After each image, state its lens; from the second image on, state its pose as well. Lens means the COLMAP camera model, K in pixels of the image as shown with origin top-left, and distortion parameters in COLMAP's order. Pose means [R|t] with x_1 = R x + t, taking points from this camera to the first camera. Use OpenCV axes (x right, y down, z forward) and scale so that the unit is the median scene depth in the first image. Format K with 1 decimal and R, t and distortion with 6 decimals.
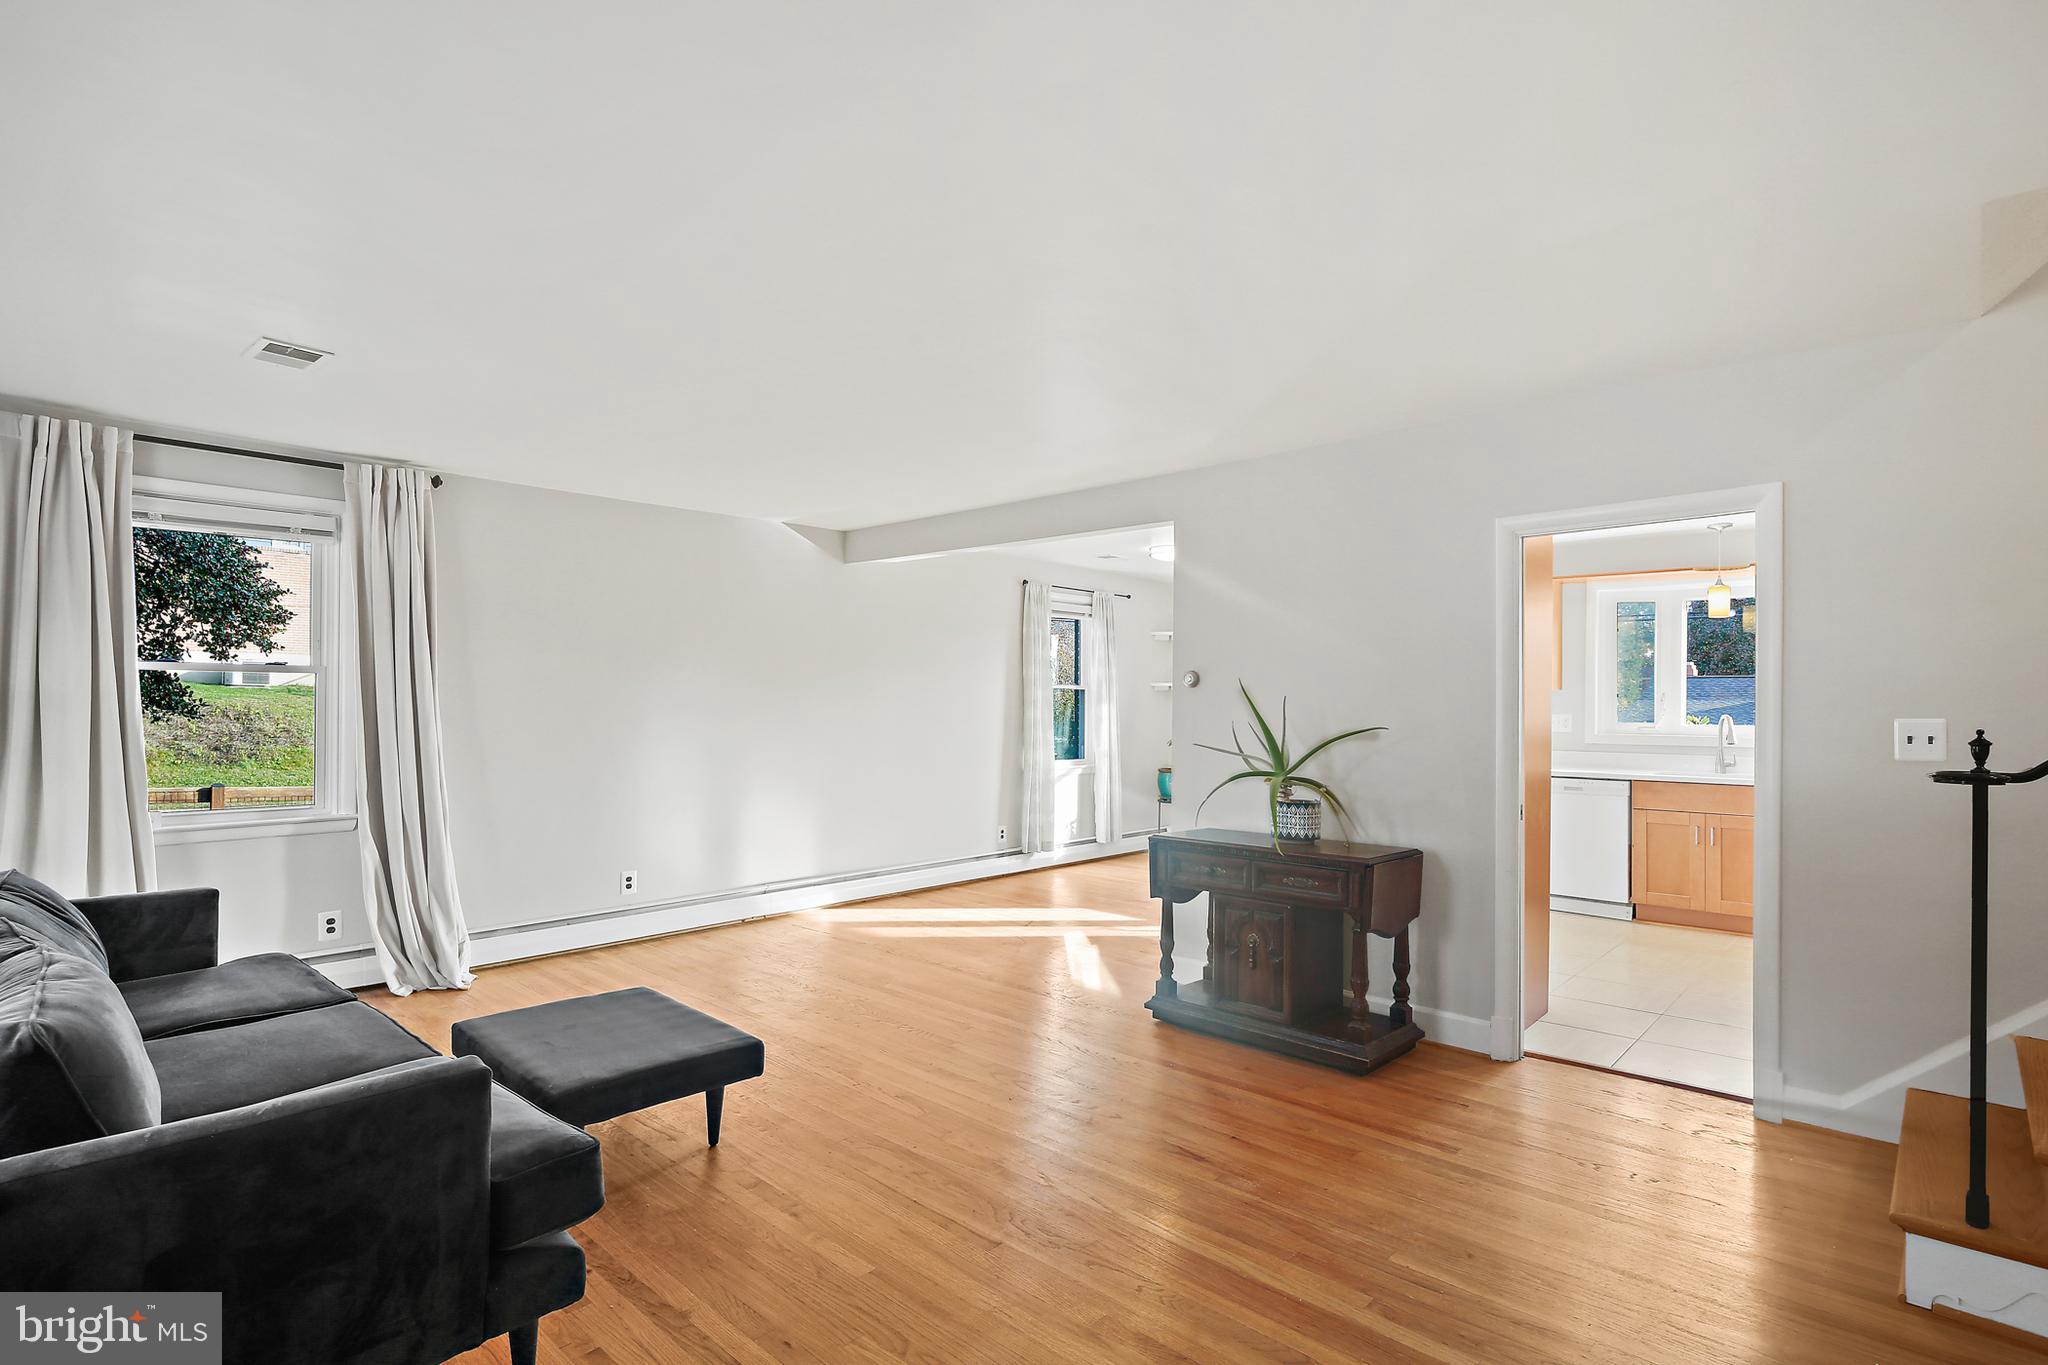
lens RADIAL K [[997.5, 0, 1018.9], [0, 997.5, 692.7], [0, 0, 1]] dist [-0.002369, -0.001661]
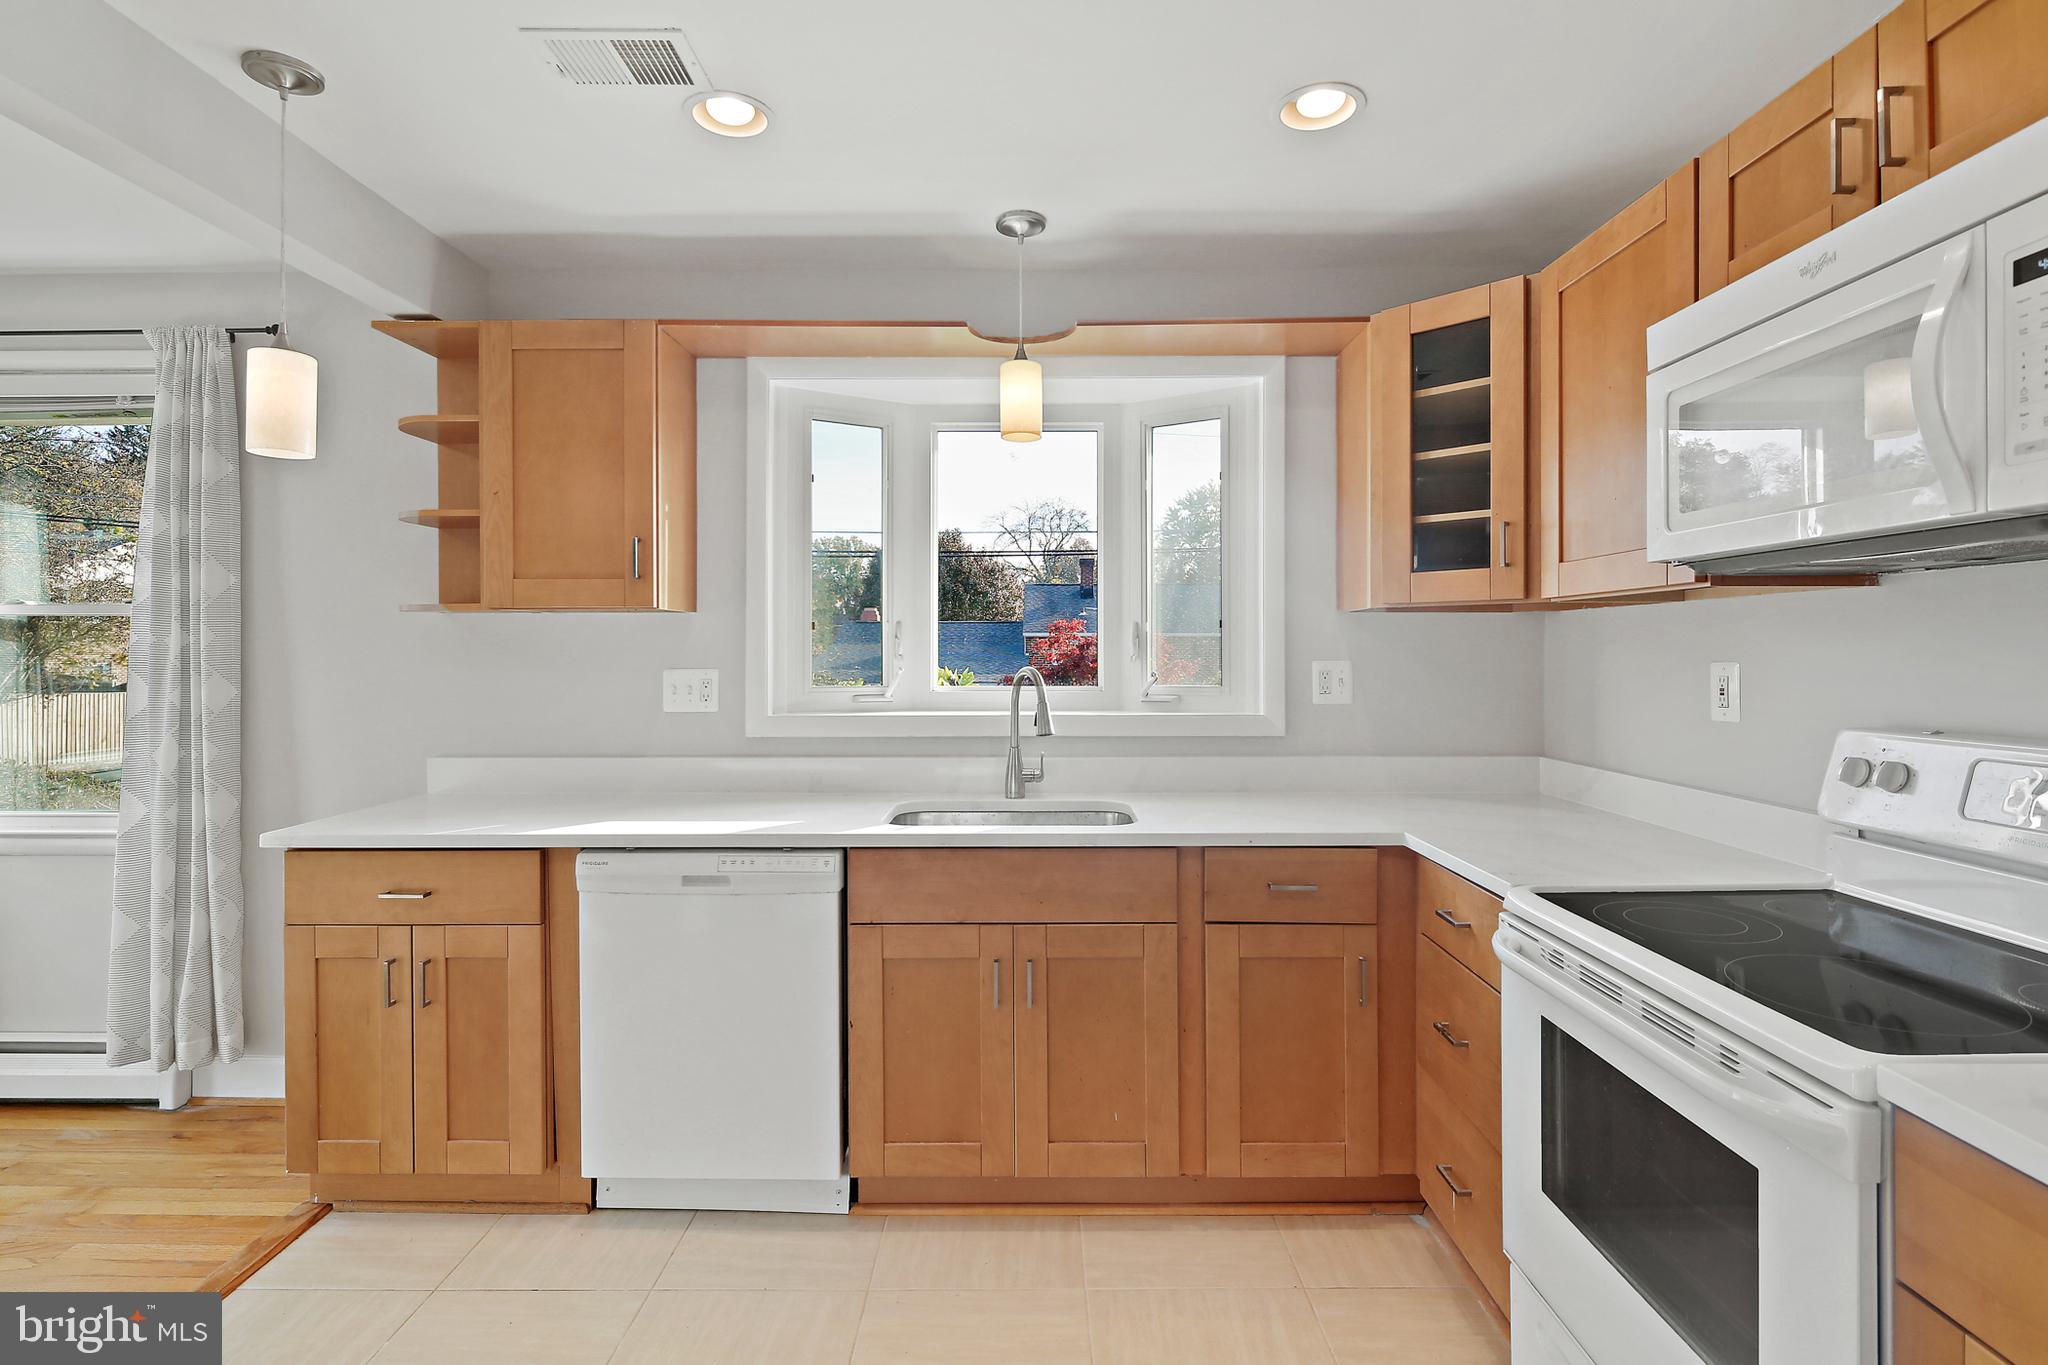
lens RADIAL K [[997.5, 0, 1033.4], [0, 997.5, 654.7], [0, 0, 1]] dist [-0.002369, -0.001661]
pose [[0.730464, -0.015840, 0.682768, 0.416388], [0.005367, 0.999833, 0.017454, 0.009585], [-0.682931, -0.009085, 0.730427, 0.686808]]
